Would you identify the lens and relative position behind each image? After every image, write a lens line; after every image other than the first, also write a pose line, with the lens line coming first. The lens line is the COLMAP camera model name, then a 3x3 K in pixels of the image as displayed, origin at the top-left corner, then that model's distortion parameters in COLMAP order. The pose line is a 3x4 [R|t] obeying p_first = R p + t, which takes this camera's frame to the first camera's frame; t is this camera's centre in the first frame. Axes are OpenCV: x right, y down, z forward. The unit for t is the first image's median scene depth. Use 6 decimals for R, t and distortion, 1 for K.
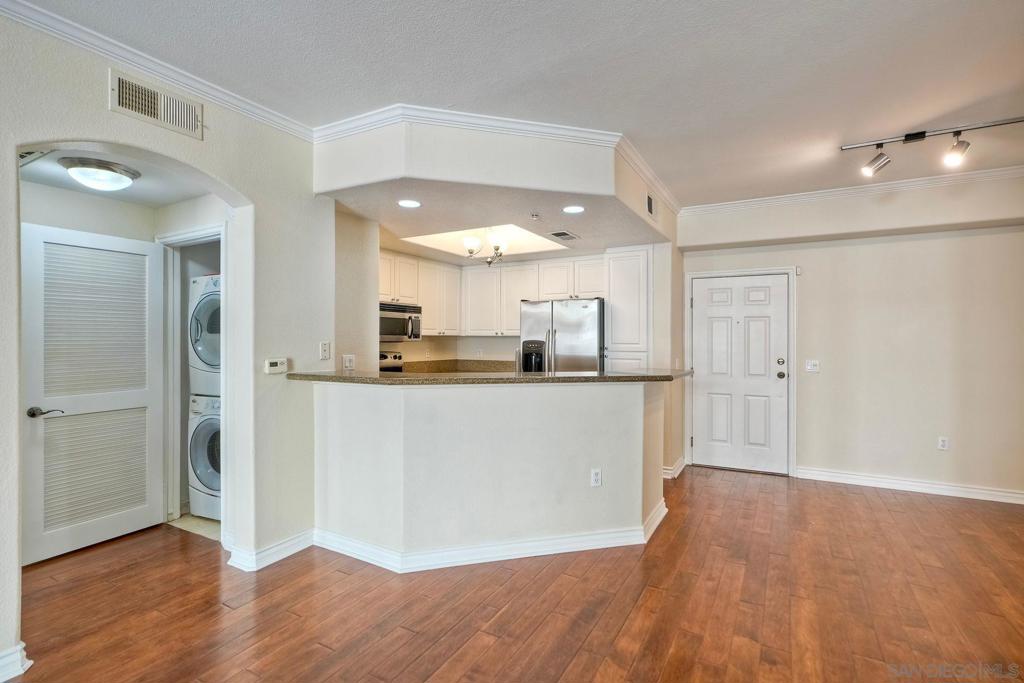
lens RADIAL K [[478.1, 0, 508.3], [0, 478.1, 337.0], [0, 0, 1]] dist [-0.002477, -0.000152]
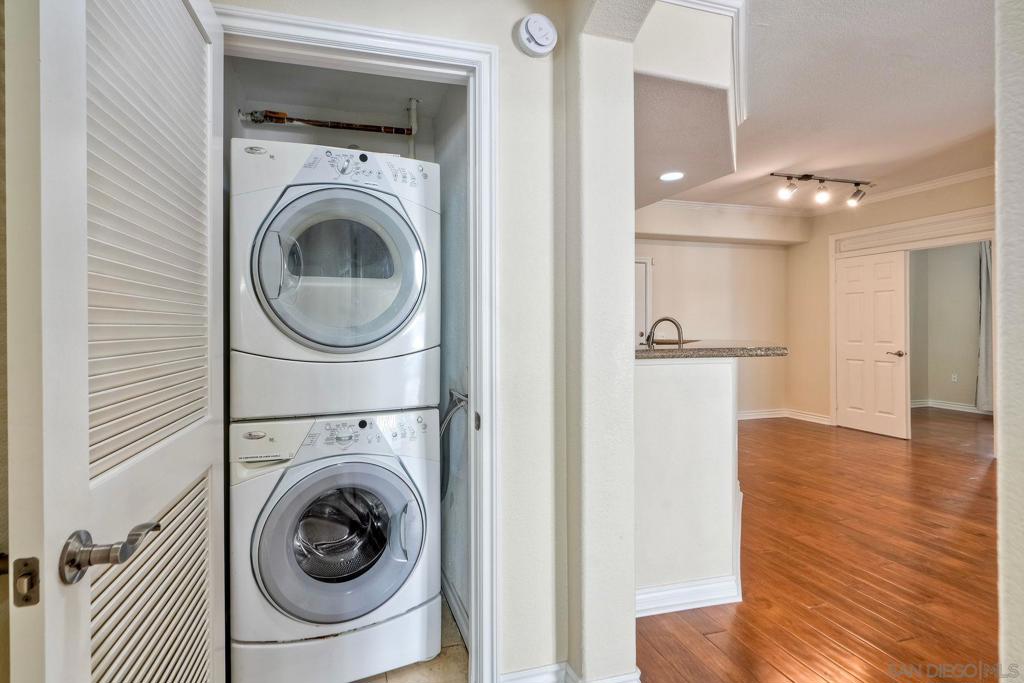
lens RADIAL K [[479.5, 0, 484.2], [0, 479.5, 328.6], [0, 0, 1]] dist [0.000622, 0.000430]
pose [[0.715524, -0.006792, 0.698555, -0.558189], [-0.000660, 0.999946, 0.010398, 0.024683], [-0.698588, -0.007901, 0.715480, 0.387645]]
